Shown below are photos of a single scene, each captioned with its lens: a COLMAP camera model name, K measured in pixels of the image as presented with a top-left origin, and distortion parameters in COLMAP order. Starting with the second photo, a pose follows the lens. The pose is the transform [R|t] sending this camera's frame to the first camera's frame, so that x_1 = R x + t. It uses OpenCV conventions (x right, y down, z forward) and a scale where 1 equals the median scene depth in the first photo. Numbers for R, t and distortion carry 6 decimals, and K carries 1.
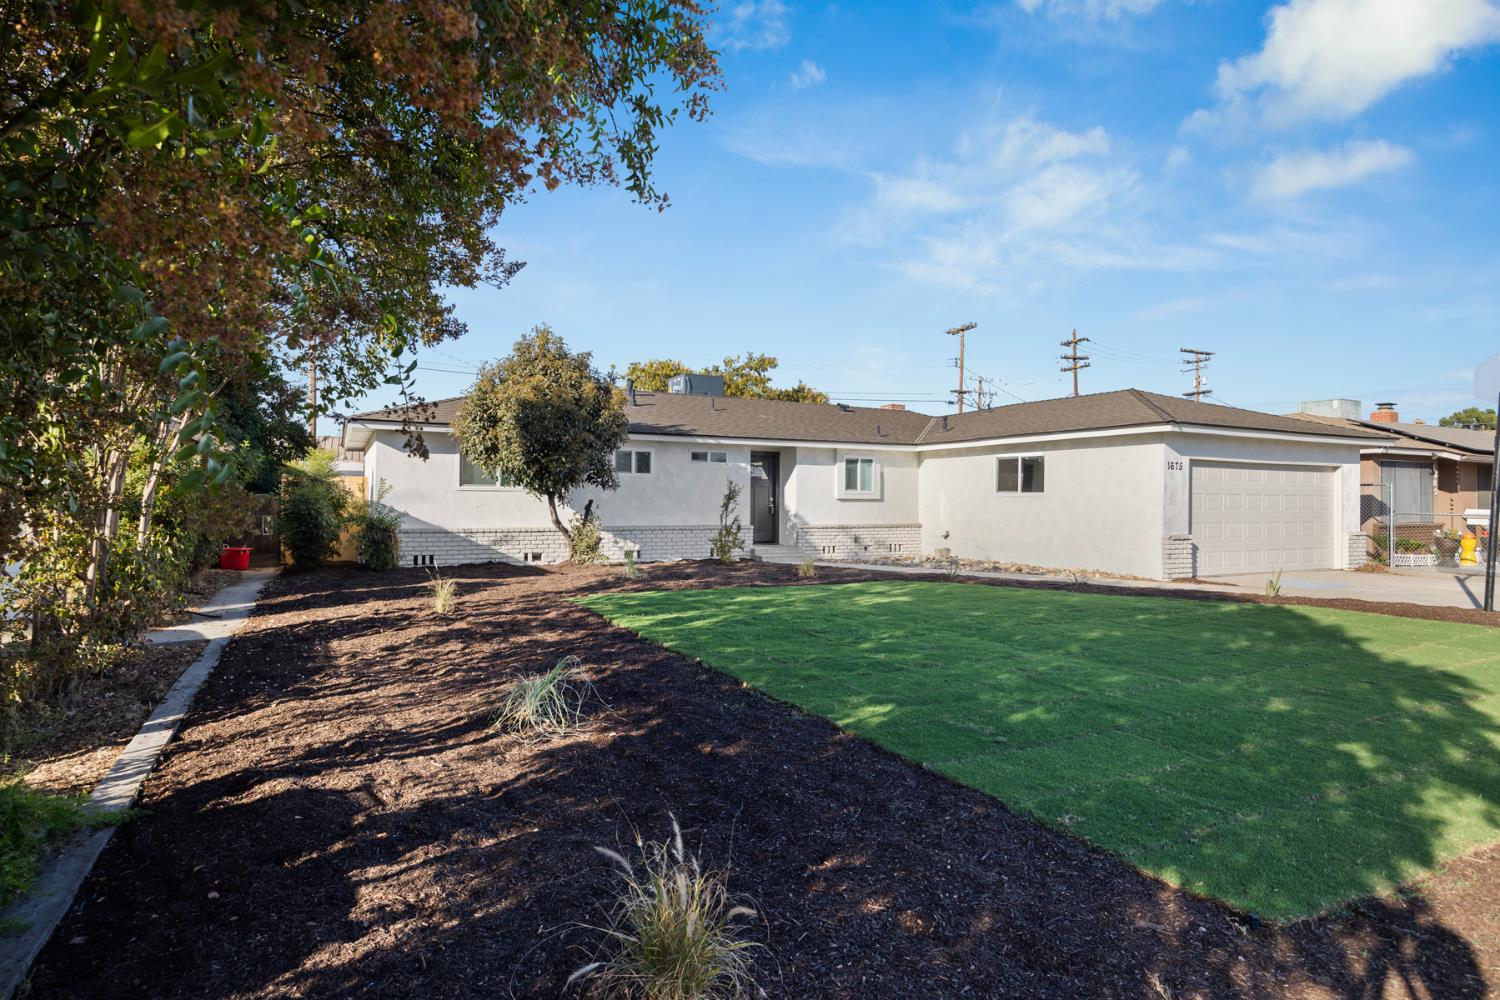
lens RADIAL K [[815.5, 0, 750.0], [0, 815.5, 500.0], [0, 0, 1]] dist [-0.002690, -0.000632]
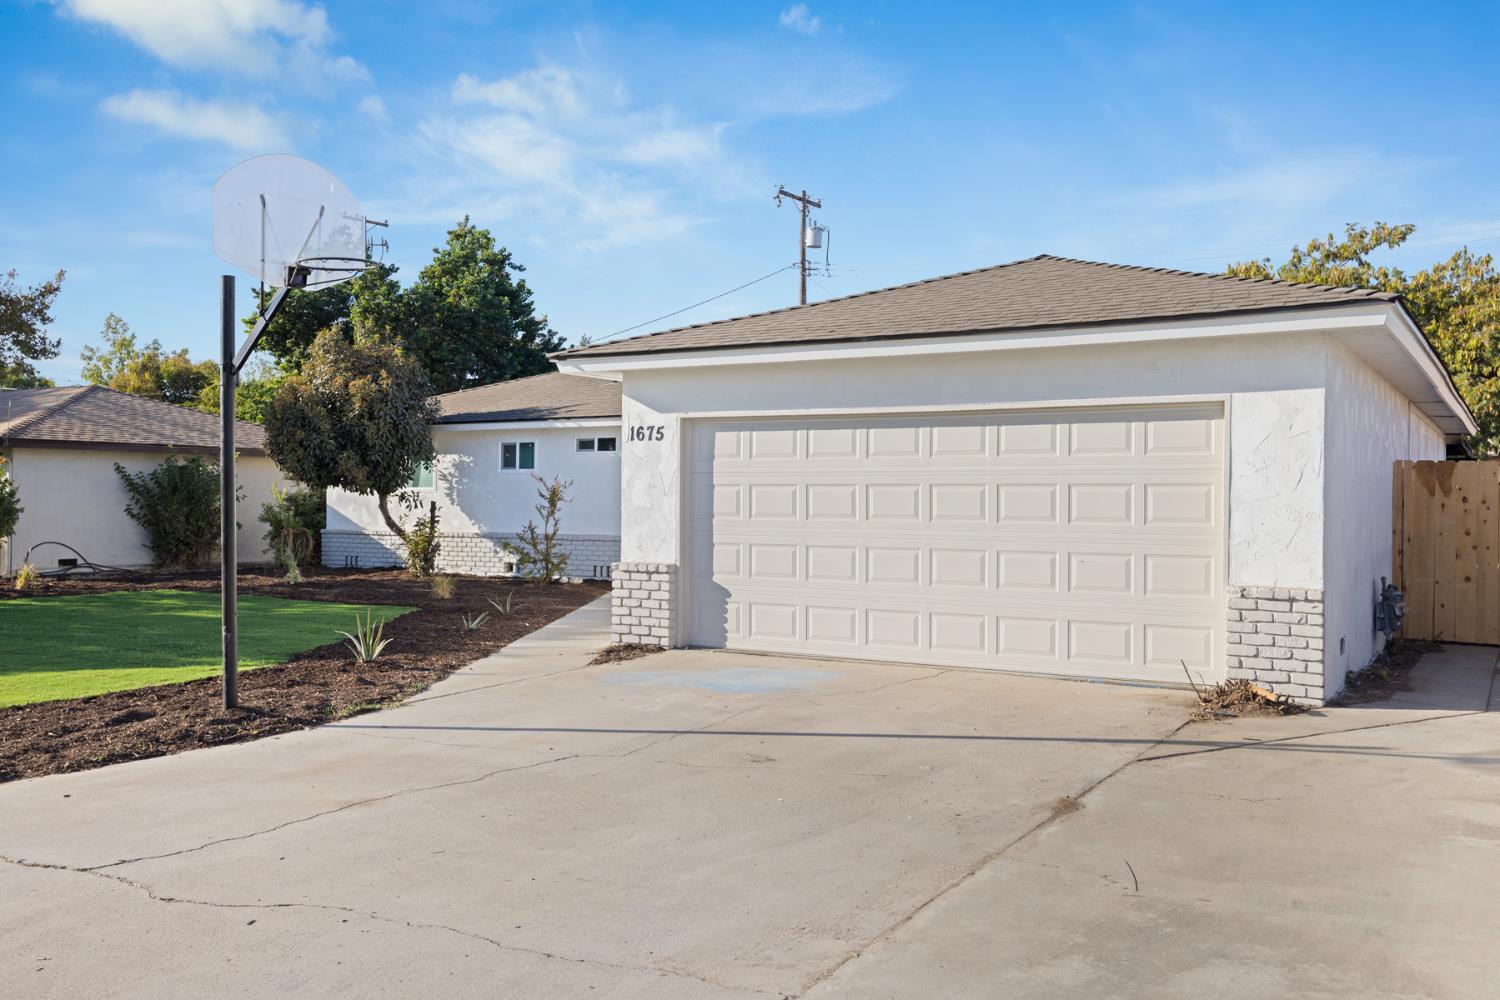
lens RADIAL K [[1275.1, 0, 750.0], [0, 1275.1, 500.0], [0, 0, 1]] dist [-0.006316, -0.003311]
pose [[0.517881, -0.003834, -0.855444, 1.037674], [-0.003577, 0.999972, -0.006648, 0.005749], [0.855445, 0.006503, 0.517853, 0.513146]]
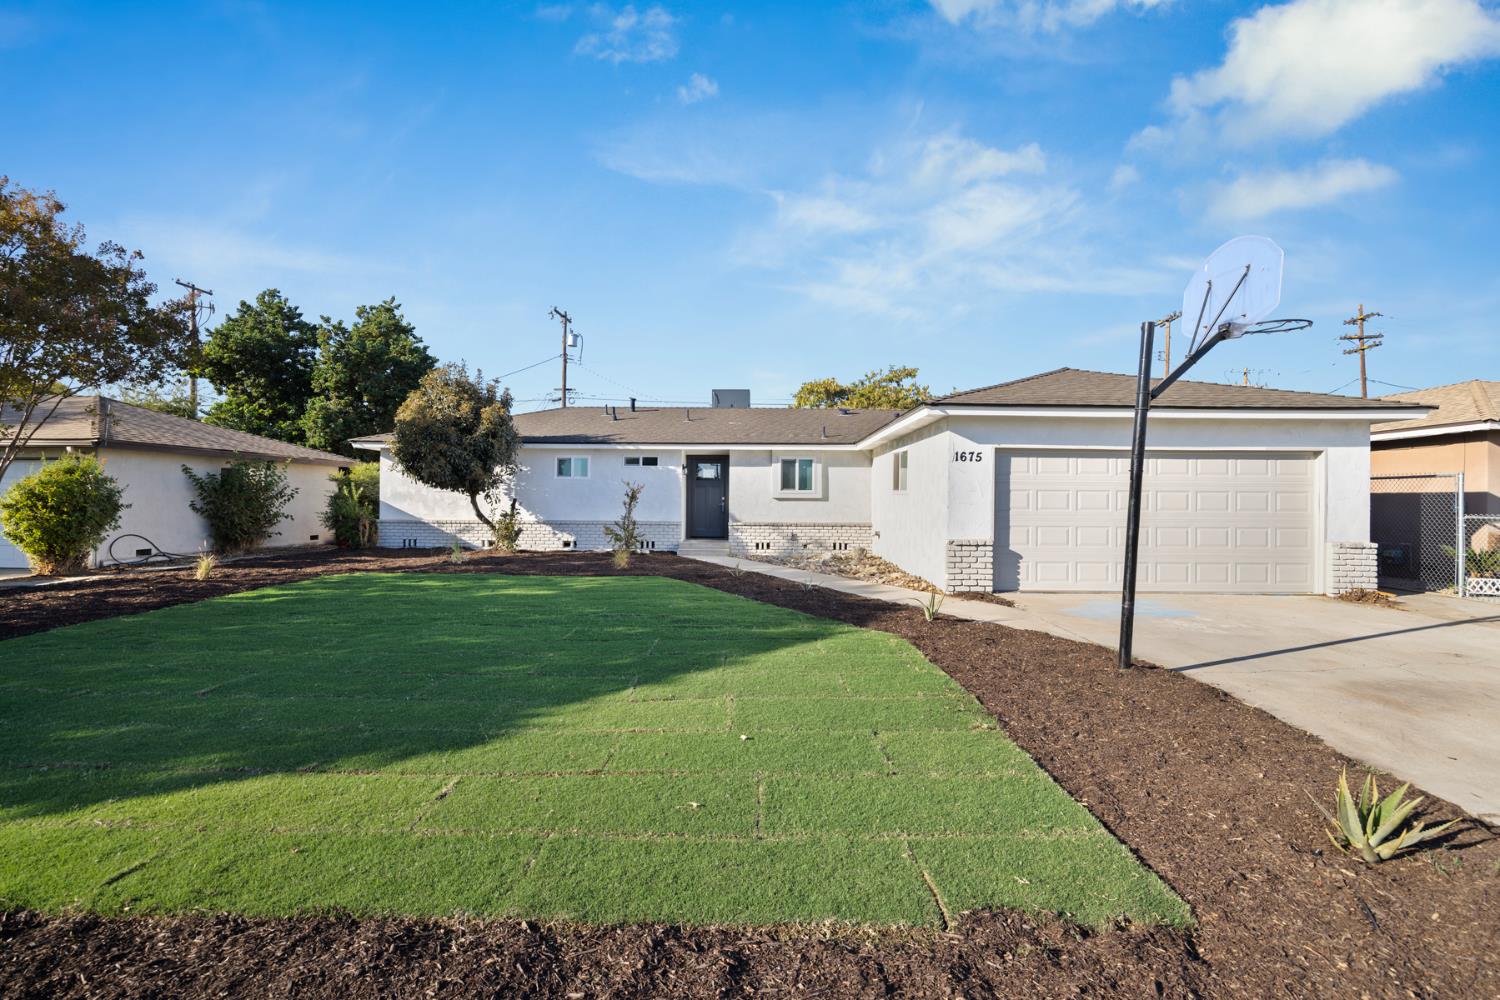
lens RADIAL K [[678.9, 0, 743.9], [0, 678.9, 495.3], [0, 0, 1]] dist [-0.011849, -0.000184]
pose [[0.881598, -0.003170, -0.471991, 0.528903], [-0.002076, 0.999942, -0.010592, 0.004494], [0.471997, 0.010318, 0.881540, 0.230231]]
